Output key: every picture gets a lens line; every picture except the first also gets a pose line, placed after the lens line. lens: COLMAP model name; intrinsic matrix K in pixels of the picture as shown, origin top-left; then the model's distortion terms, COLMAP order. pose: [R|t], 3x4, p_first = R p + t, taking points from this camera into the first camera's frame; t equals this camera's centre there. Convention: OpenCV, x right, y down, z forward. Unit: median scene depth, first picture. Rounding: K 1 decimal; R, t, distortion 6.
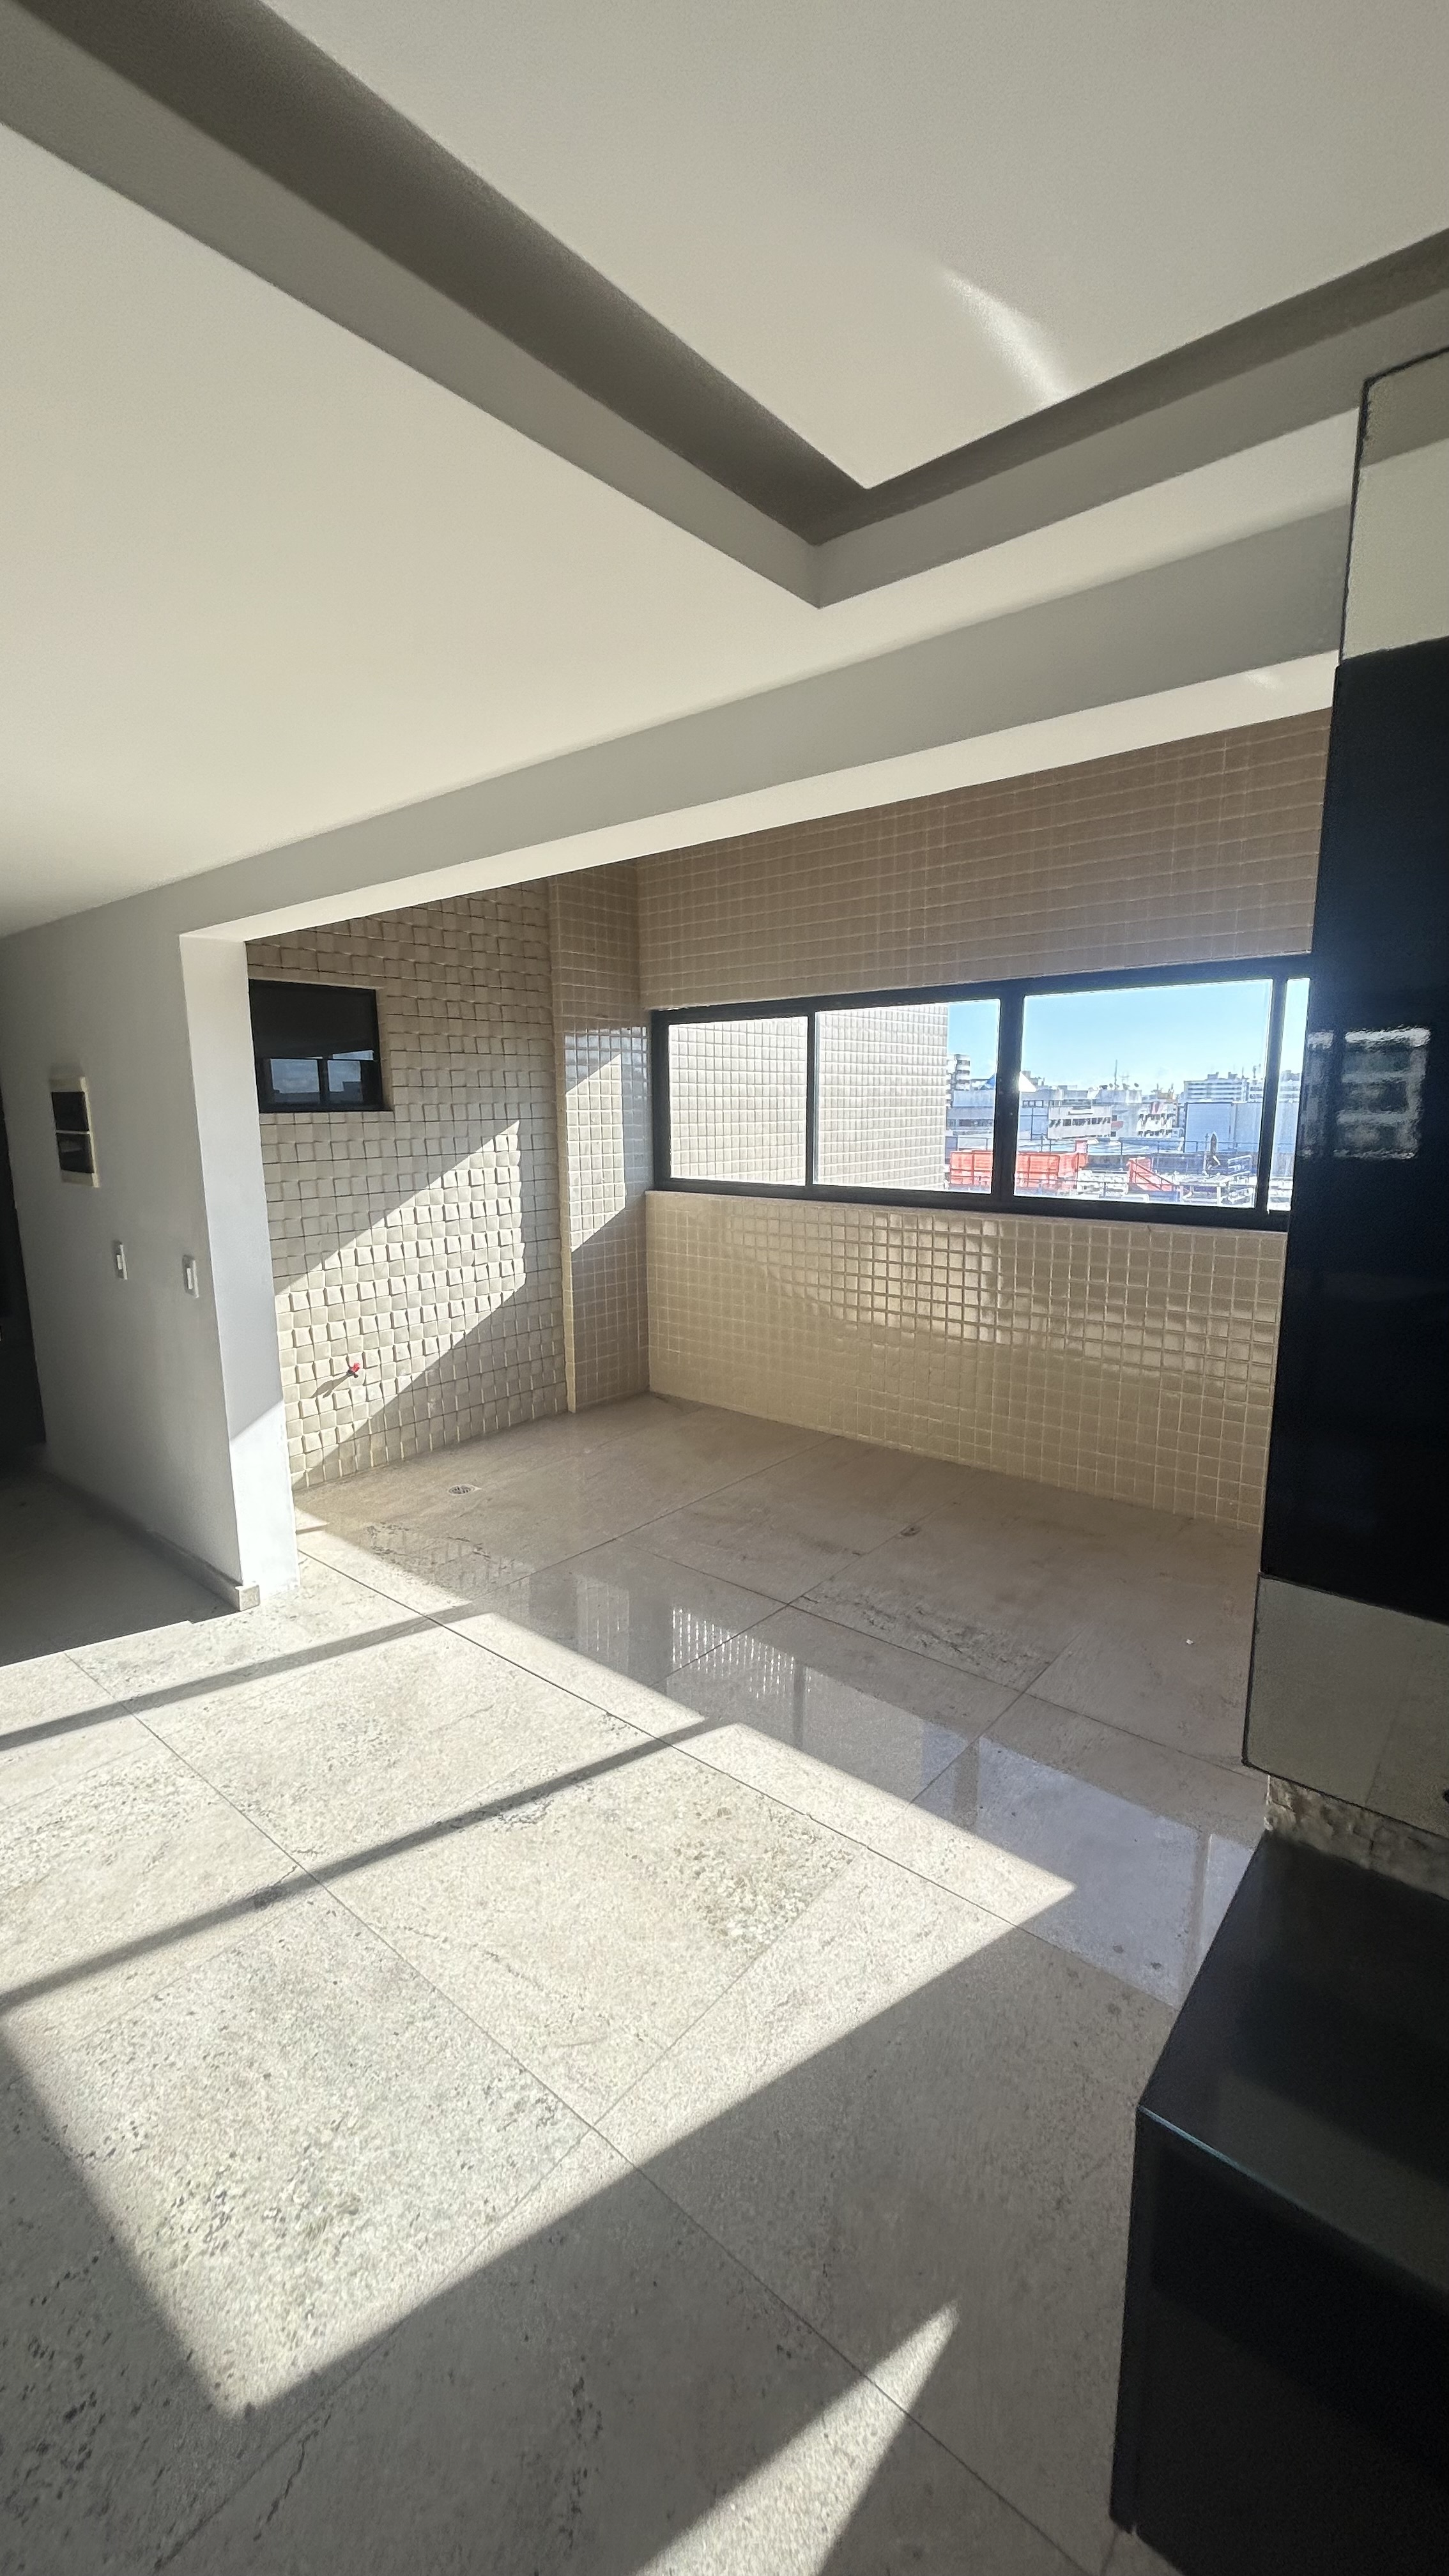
lens RADIAL K [[1044.3, 0, 724.0], [0, 1044.3, 1288.1], [0, 0, 1]] dist [0.003512, 0.001300]
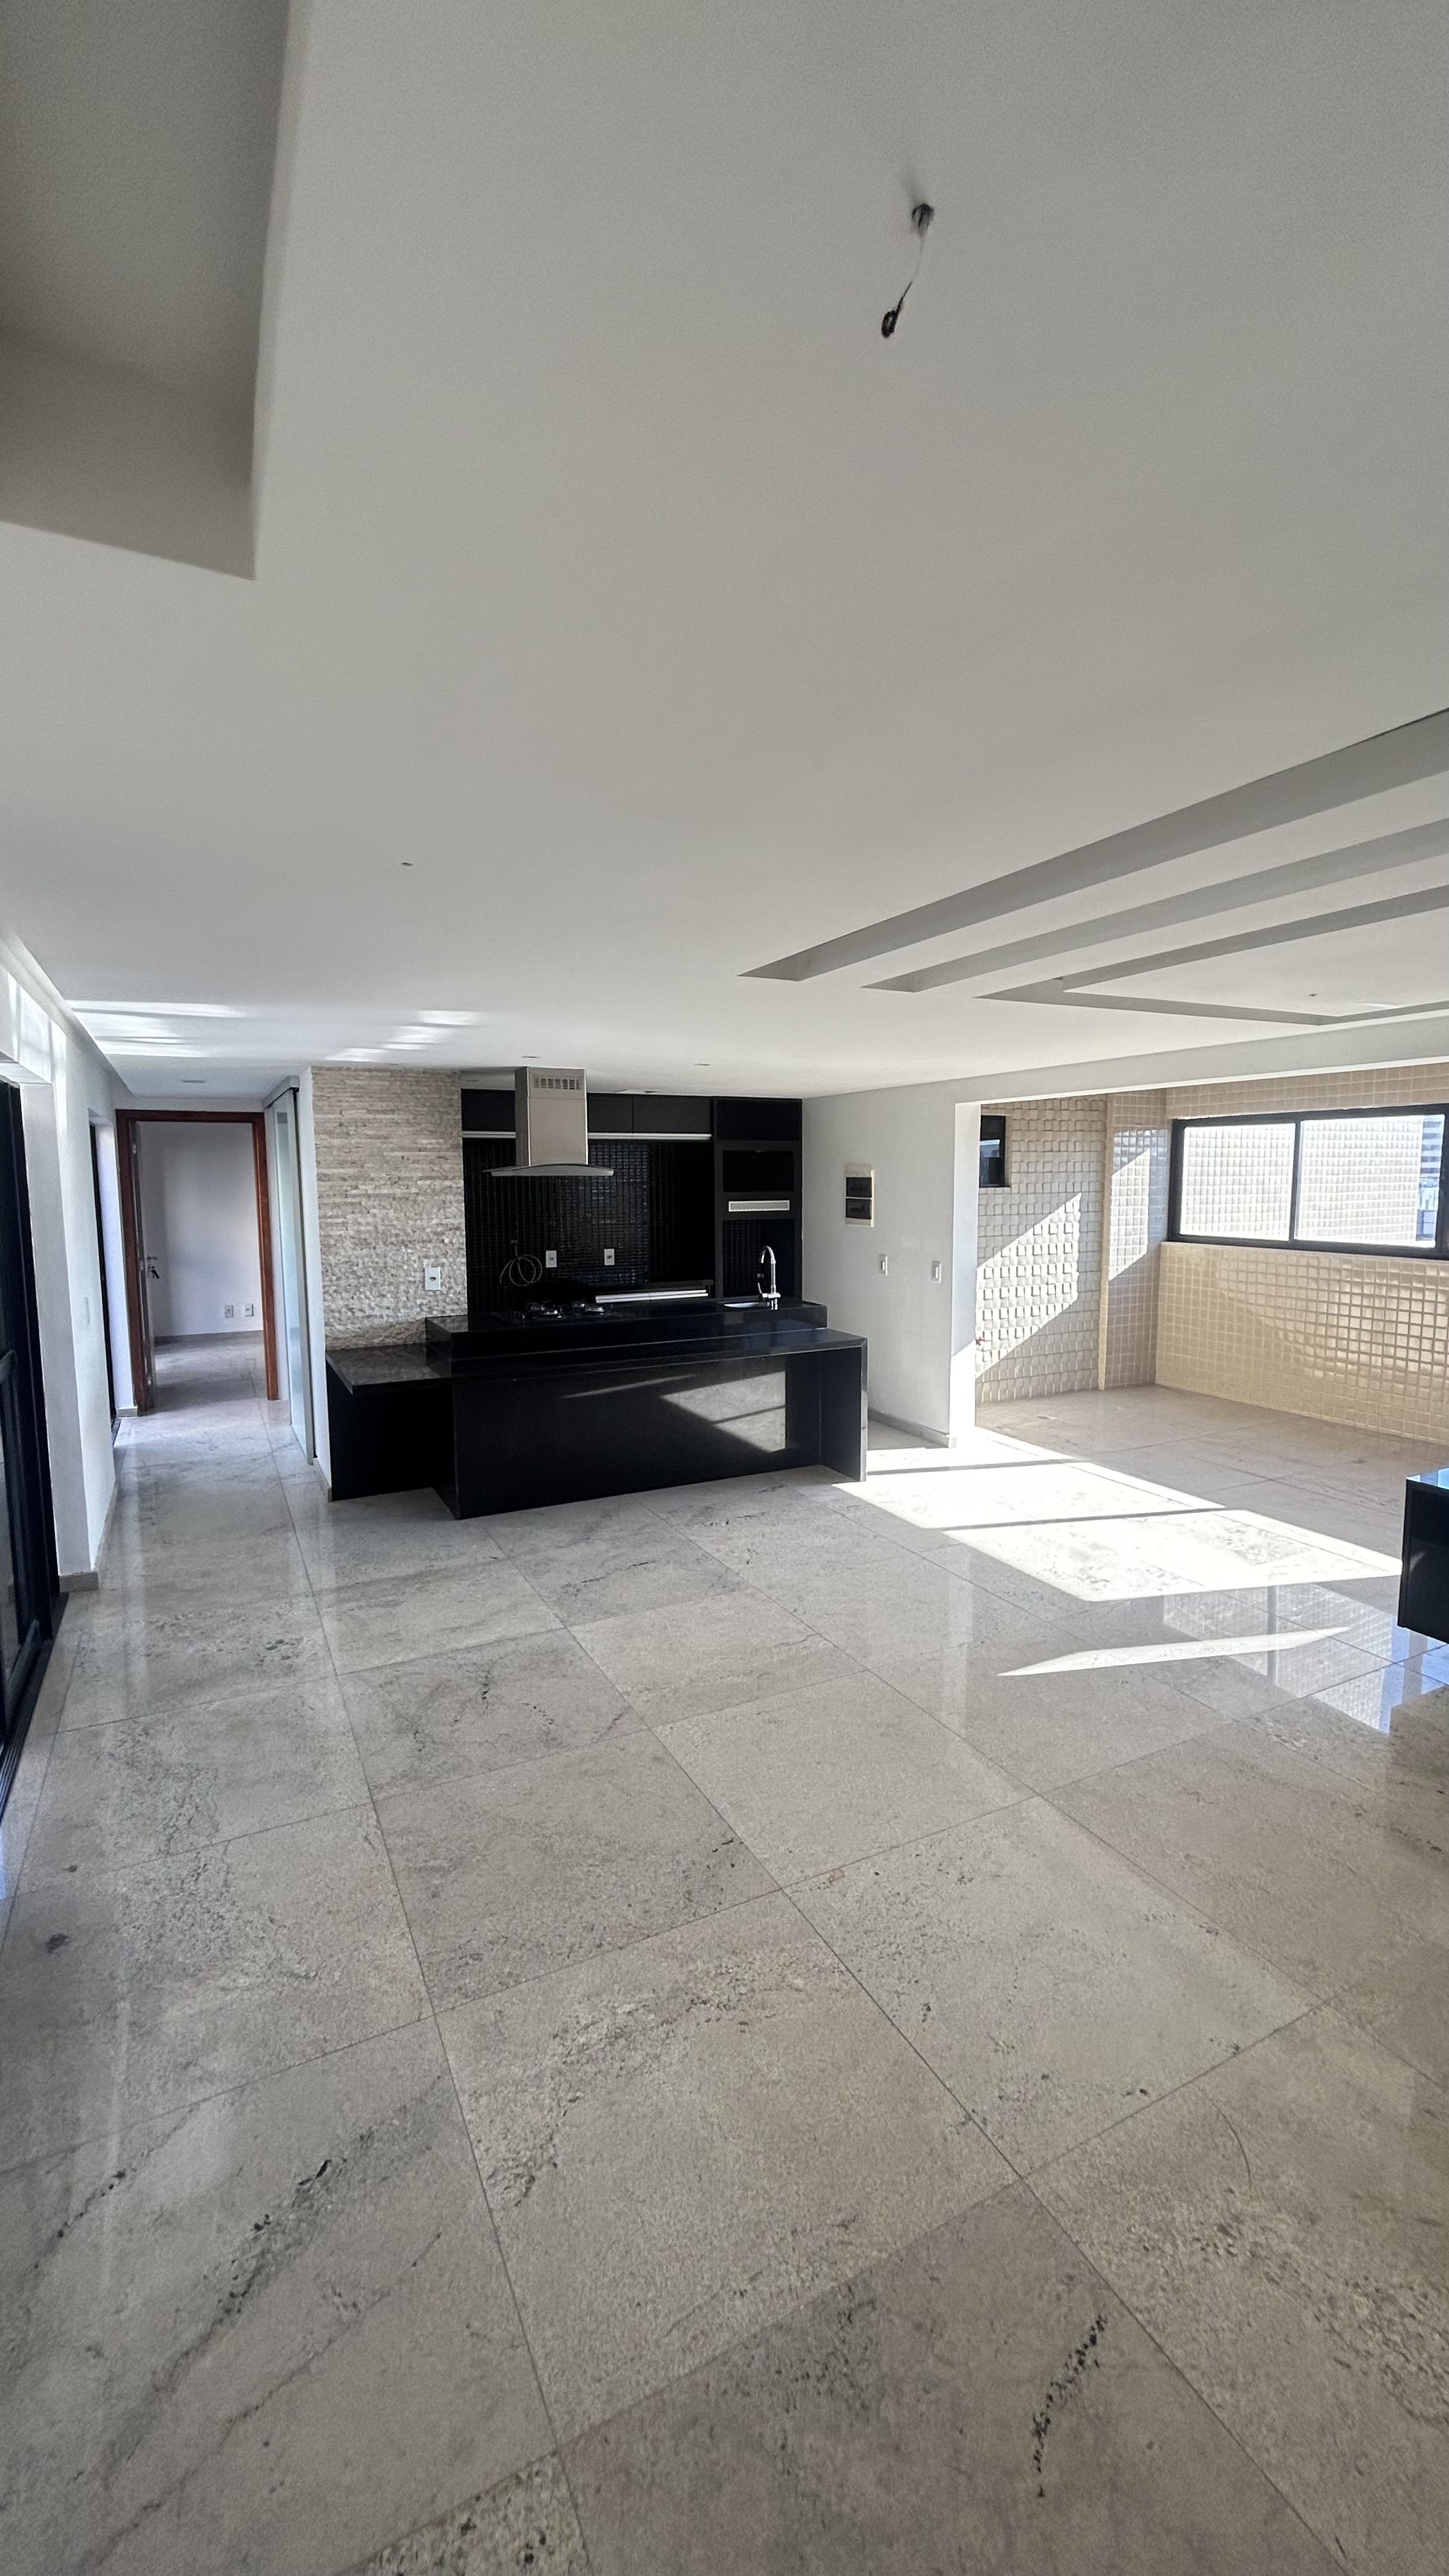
lens RADIAL K [[1044.3, 0, 731.3], [0, 1044.3, 1289.8], [0, 0, 1]] dist [0.003512, 0.001300]
pose [[0.922098, 0.046617, -0.384139, -0.073866], [-0.069370, 0.996549, -0.045582, 0.090007], [0.380689, 0.068679, 0.922149, -0.621968]]
